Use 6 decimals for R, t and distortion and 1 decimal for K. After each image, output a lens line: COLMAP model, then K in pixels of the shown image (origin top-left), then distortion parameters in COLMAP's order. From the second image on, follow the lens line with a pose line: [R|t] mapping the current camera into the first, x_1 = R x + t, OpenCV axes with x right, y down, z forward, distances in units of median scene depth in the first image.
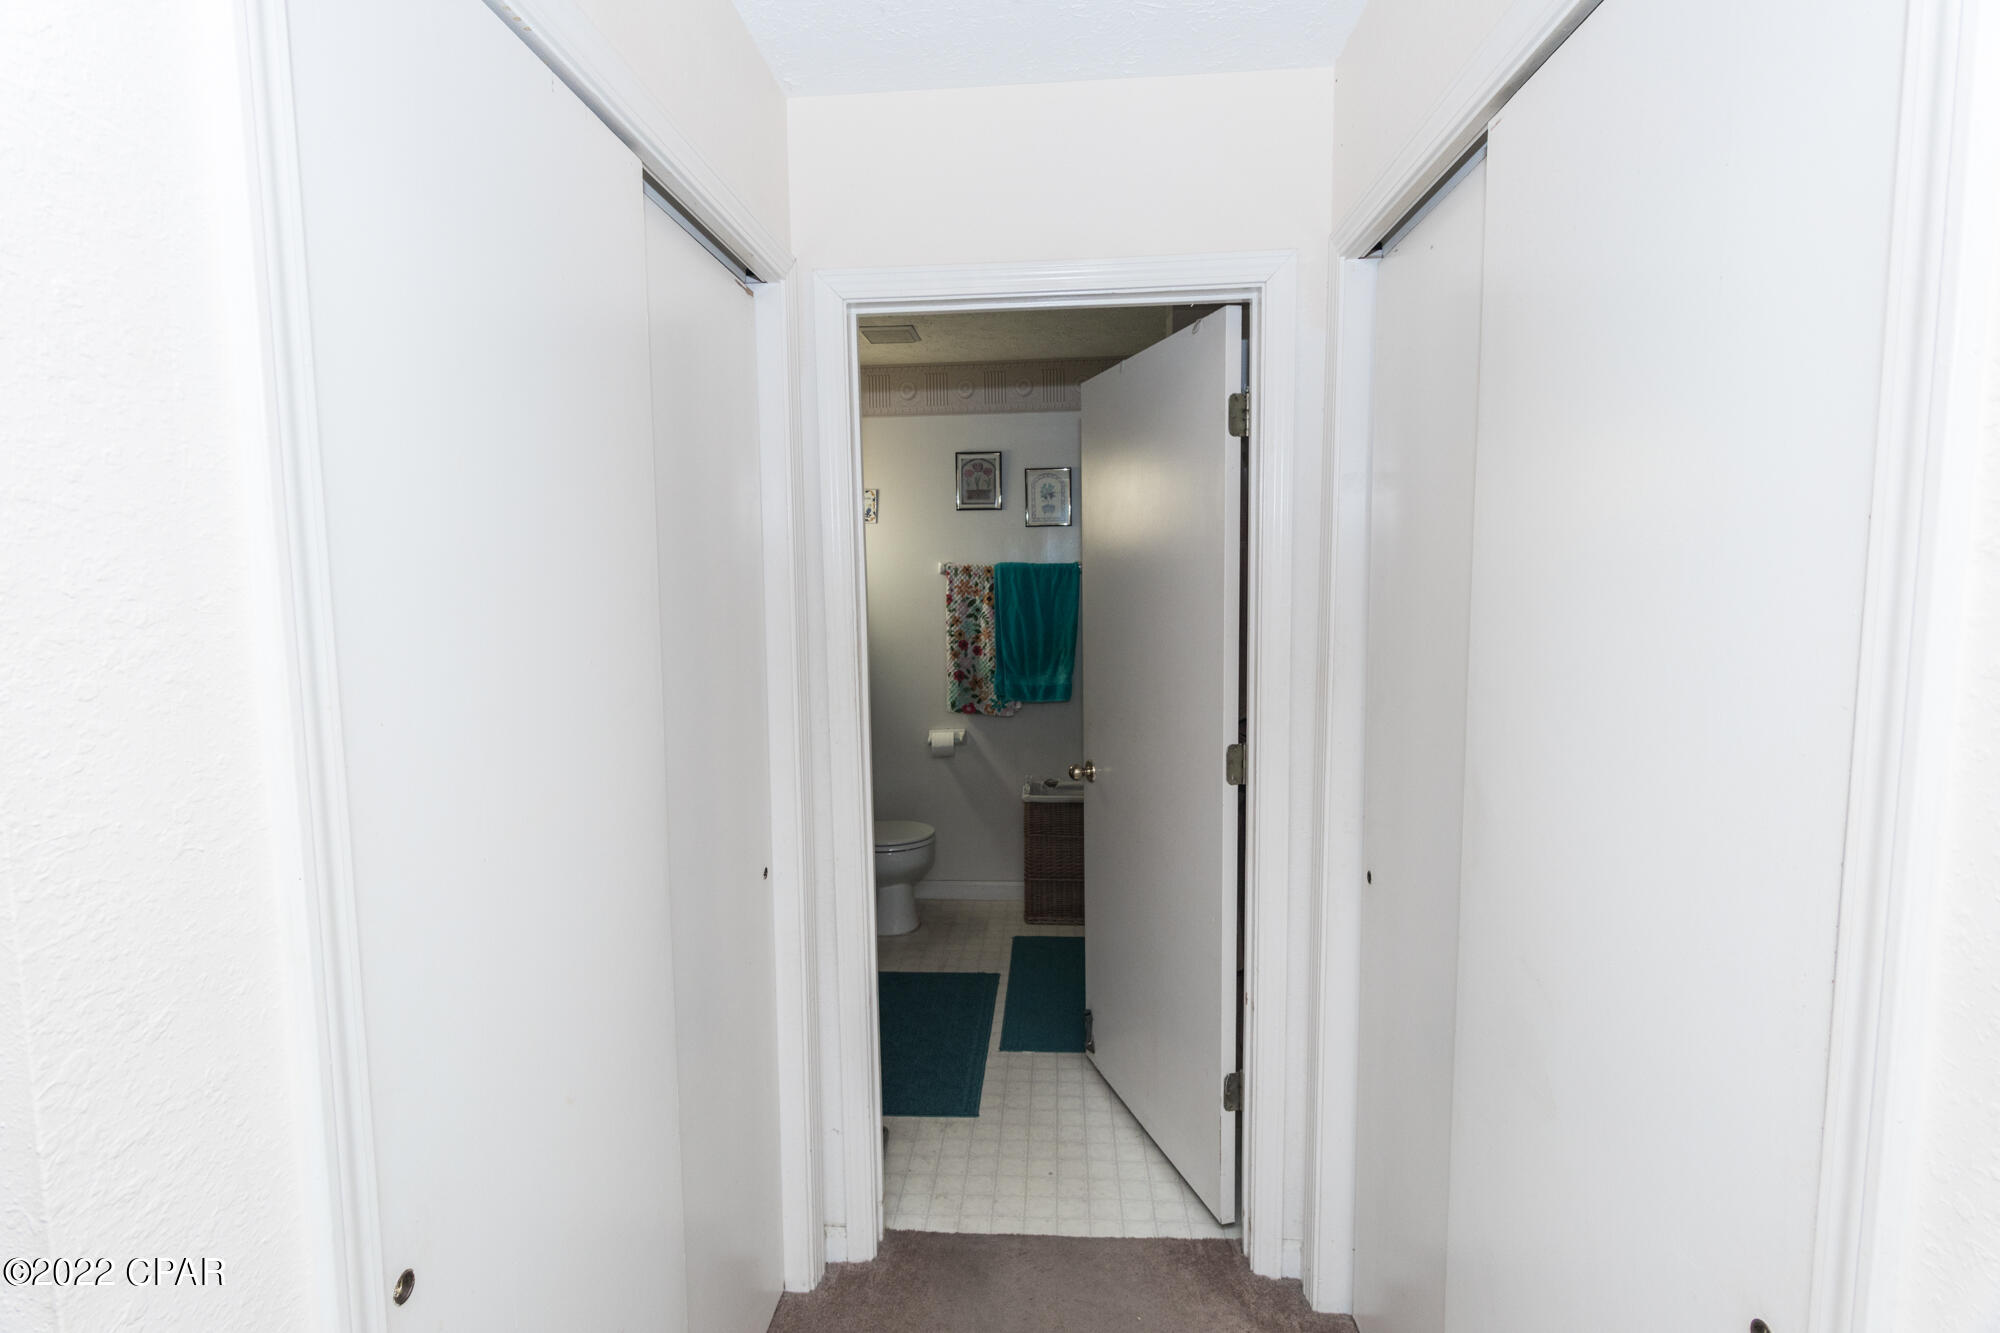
lens RADIAL K [[960.2, 0, 1002.1], [0, 960.2, 665.1], [0, 0, 1]] dist [0.002979, 0.000655]
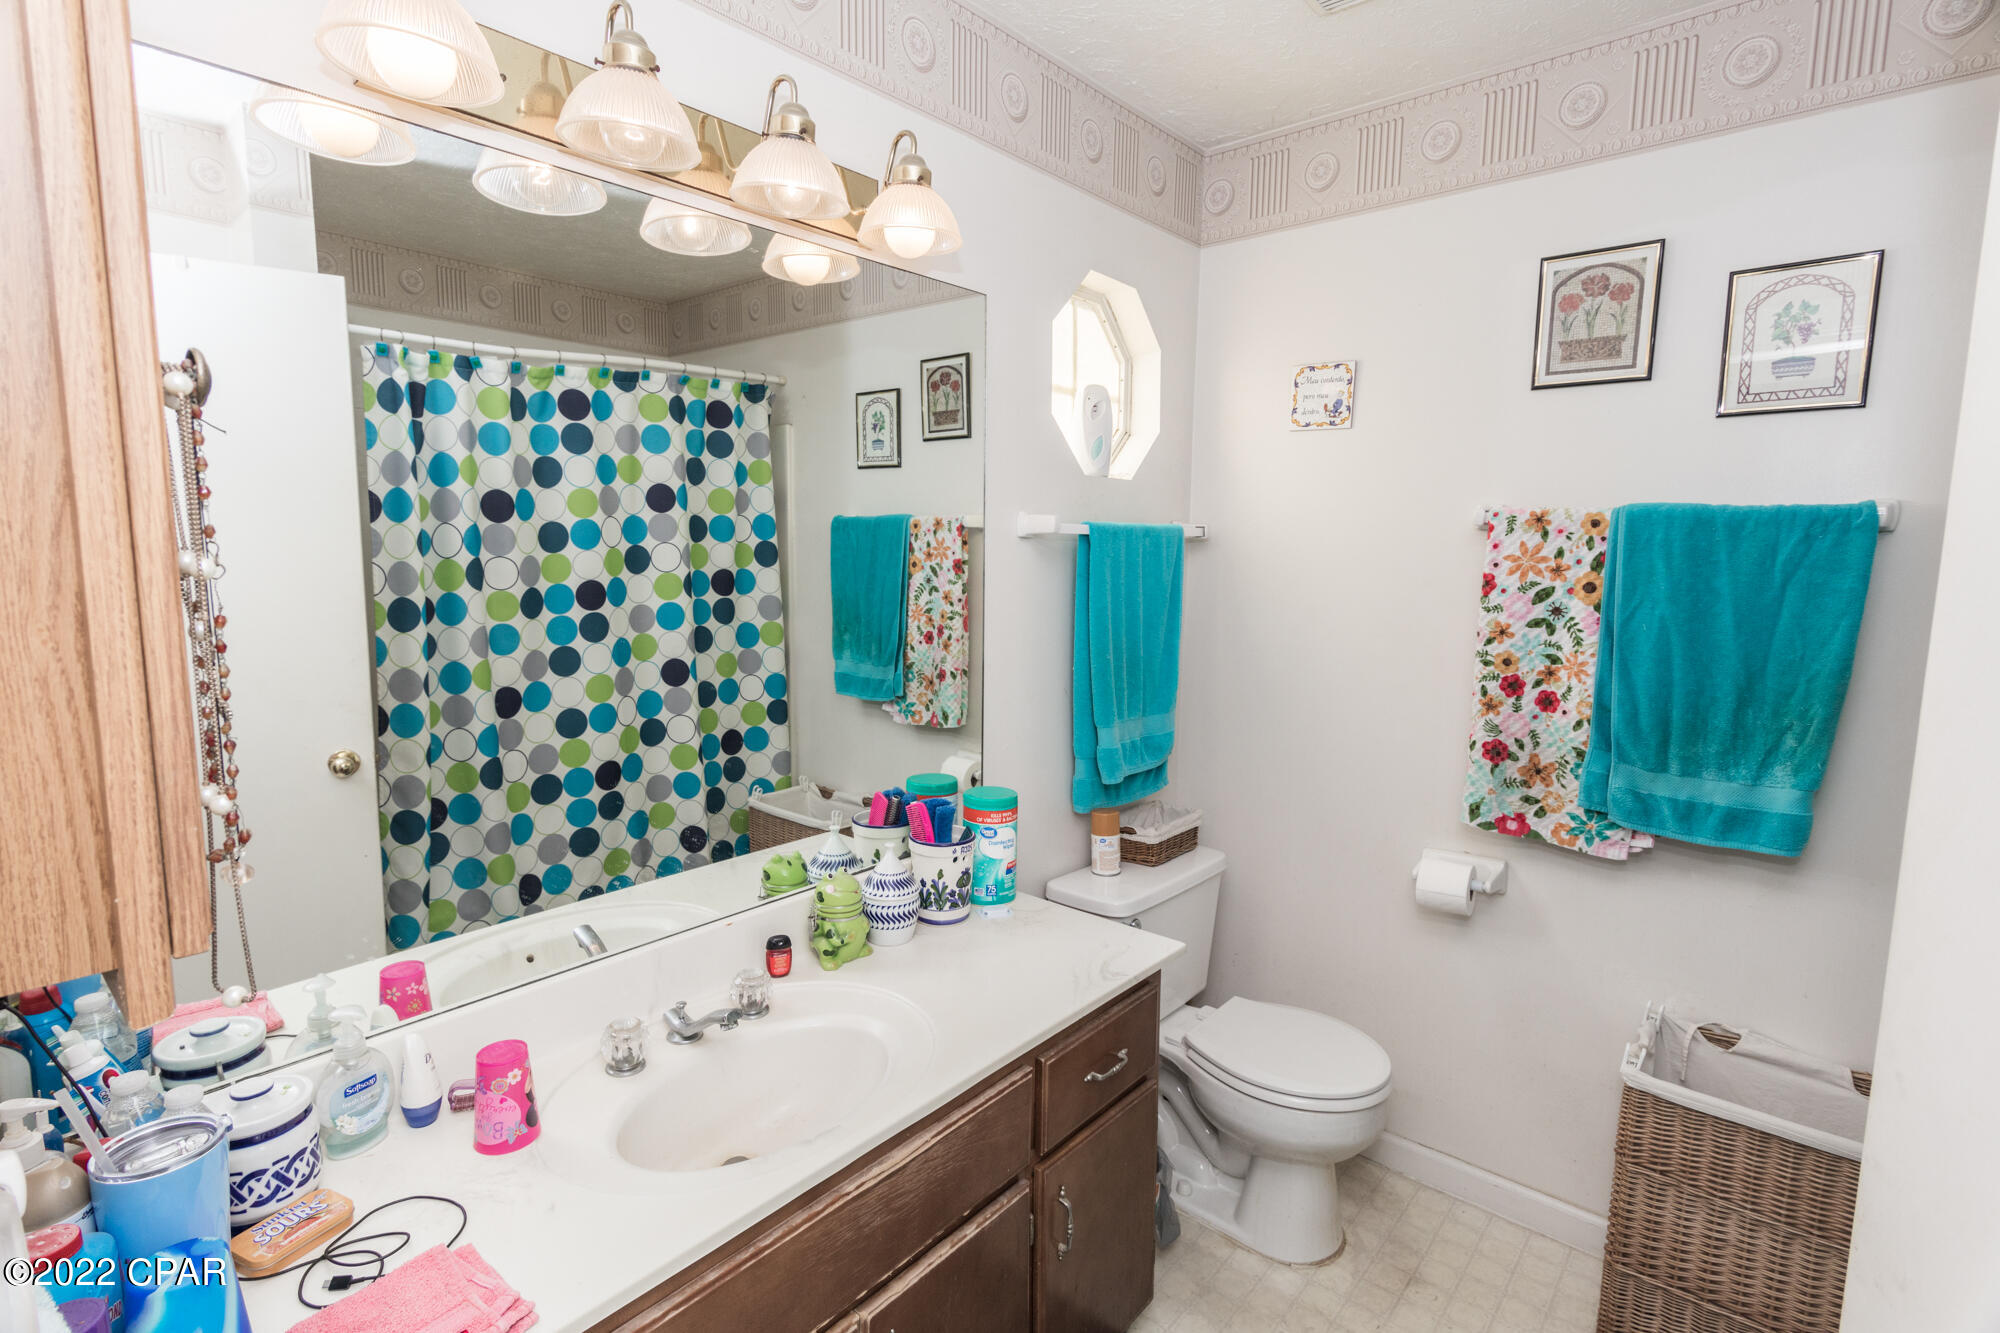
lens RADIAL K [[960.2, 0, 1004.0], [0, 960.2, 677.3], [0, 0, 1]] dist [0.002979, 0.000655]
pose [[0.816545, 0.099260, -0.568685, 0.021652], [-0.079214, 0.995054, 0.059941, -0.033261], [0.571822, -0.003897, 0.820369, 0.487309]]
